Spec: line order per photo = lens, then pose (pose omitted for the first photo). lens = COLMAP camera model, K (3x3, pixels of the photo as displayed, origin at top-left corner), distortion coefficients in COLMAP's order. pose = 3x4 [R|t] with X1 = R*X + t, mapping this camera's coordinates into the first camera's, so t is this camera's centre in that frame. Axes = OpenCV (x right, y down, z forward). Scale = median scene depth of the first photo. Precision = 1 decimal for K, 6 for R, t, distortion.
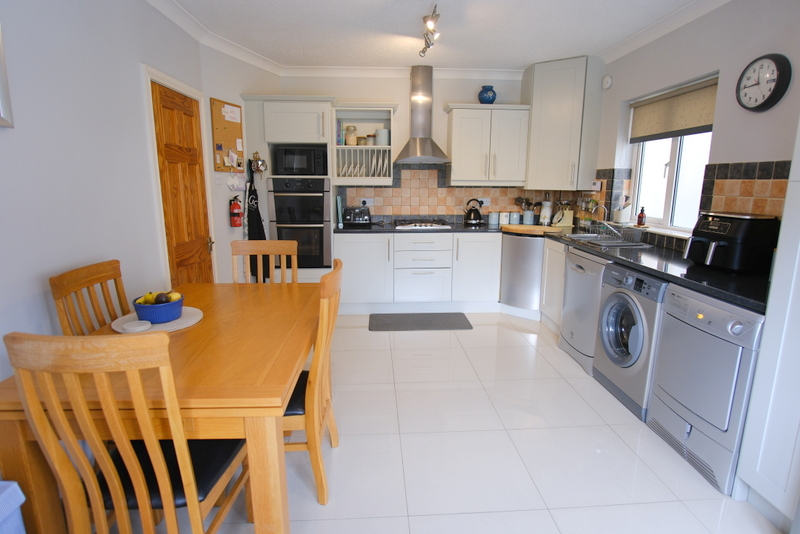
lens RADIAL K [[425.7, 0, 396.9], [0, 425.7, 269.1], [0, 0, 1]] dist [-0.026510, 0.004272]
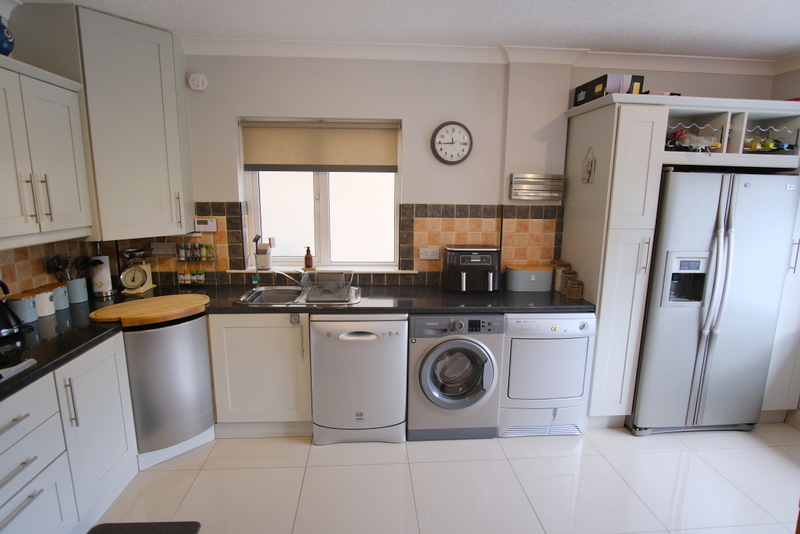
lens RADIAL K [[425.7, 0, 395.3], [0, 425.7, 266.7], [0, 0, 1]] dist [-0.026510, 0.004272]
pose [[-0.009994, -0.182360, 0.983181, -0.403232], [0.194527, 0.964091, 0.180796, -0.310426], [-0.980846, 0.193062, 0.025839, 1.069414]]
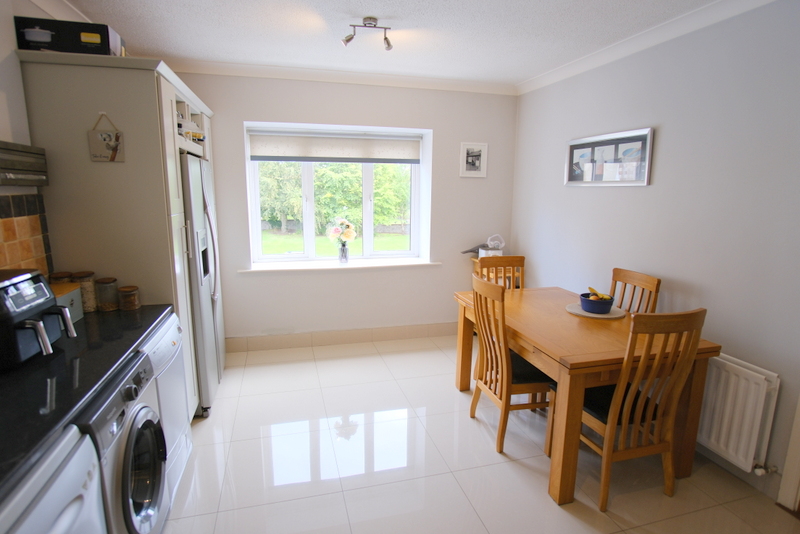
lens RADIAL K [[425.7, 0, 399.8], [0, 425.7, 269.7], [0, 0, 1]] dist [-0.026510, 0.004272]
pose [[-0.978043, 0.032255, -0.205890, 0.281495], [-0.048901, 0.924846, 0.377185, -0.368451], [0.202583, 0.378972, -0.902962, 1.509439]]
